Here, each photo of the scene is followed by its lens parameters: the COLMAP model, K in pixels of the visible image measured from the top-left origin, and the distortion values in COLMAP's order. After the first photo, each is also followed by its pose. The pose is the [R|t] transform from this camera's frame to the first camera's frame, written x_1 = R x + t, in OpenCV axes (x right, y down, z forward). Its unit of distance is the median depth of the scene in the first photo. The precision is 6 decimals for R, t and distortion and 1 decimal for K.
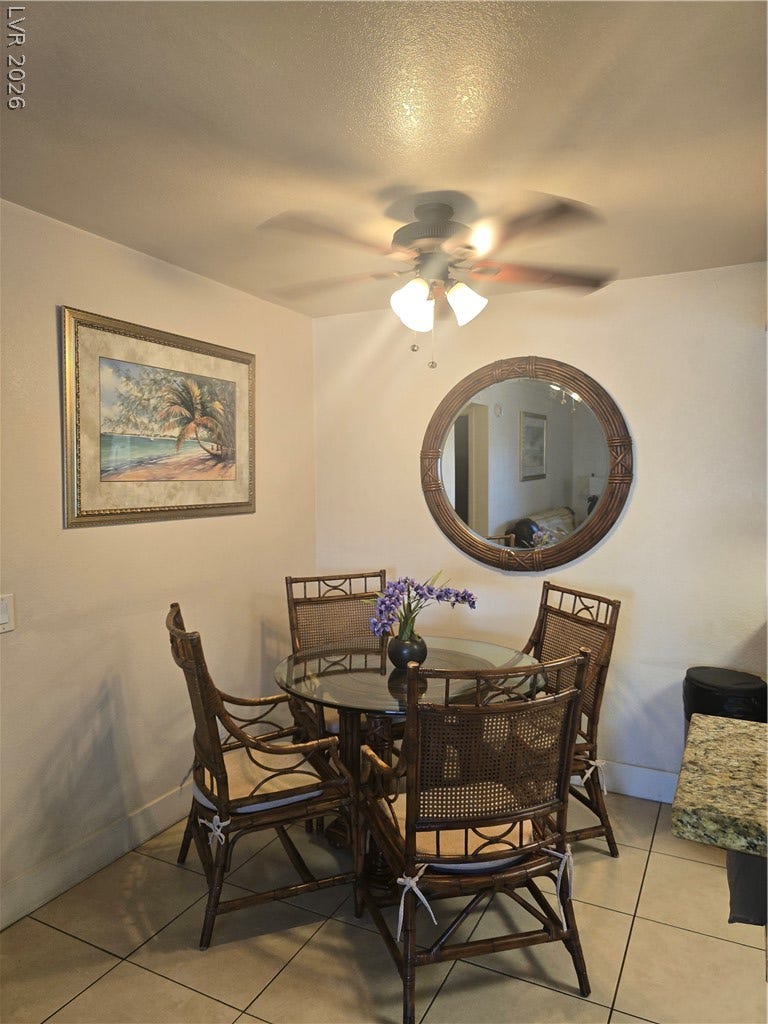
lens RADIAL K [[695.2, 0, 379.5], [0, 695.2, 511.3], [0, 0, 1]] dist [0.072253, -0.071961]
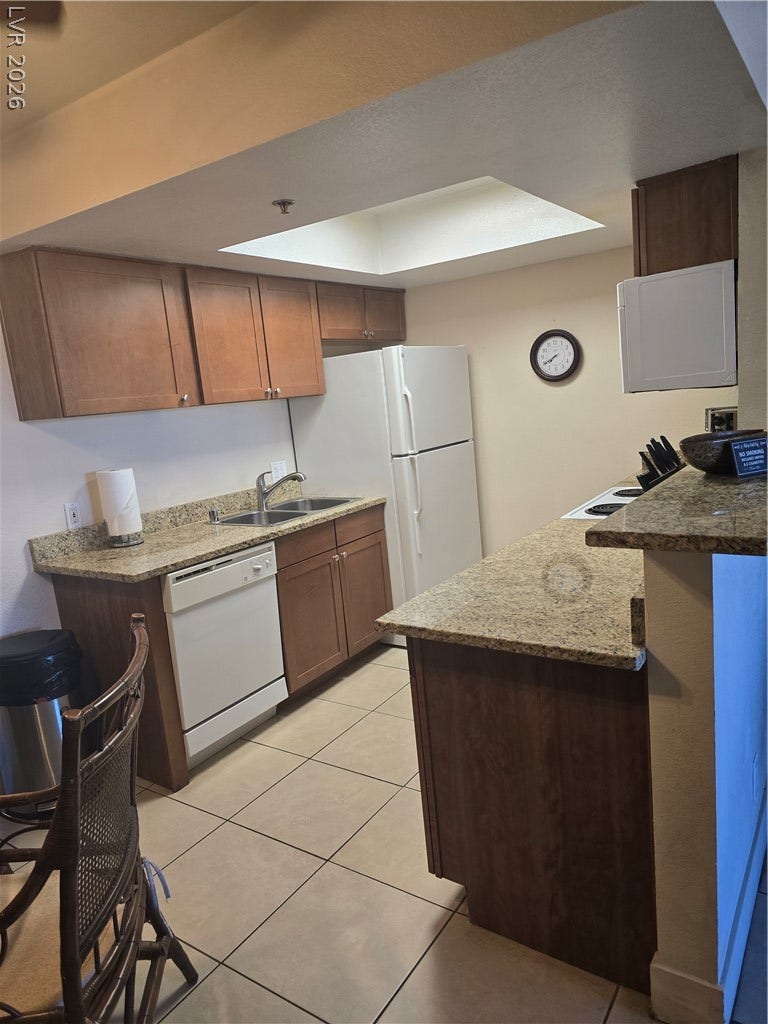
lens RADIAL K [[695.2, 0, 370.4], [0, 695.2, 517.0], [0, 0, 1]] dist [0.072253, -0.071961]
pose [[0.125971, -0.184635, 0.974701, -0.322109], [0.146780, 0.975182, 0.165756, -0.010042], [-0.981115, 0.122186, 0.149945, 0.400805]]
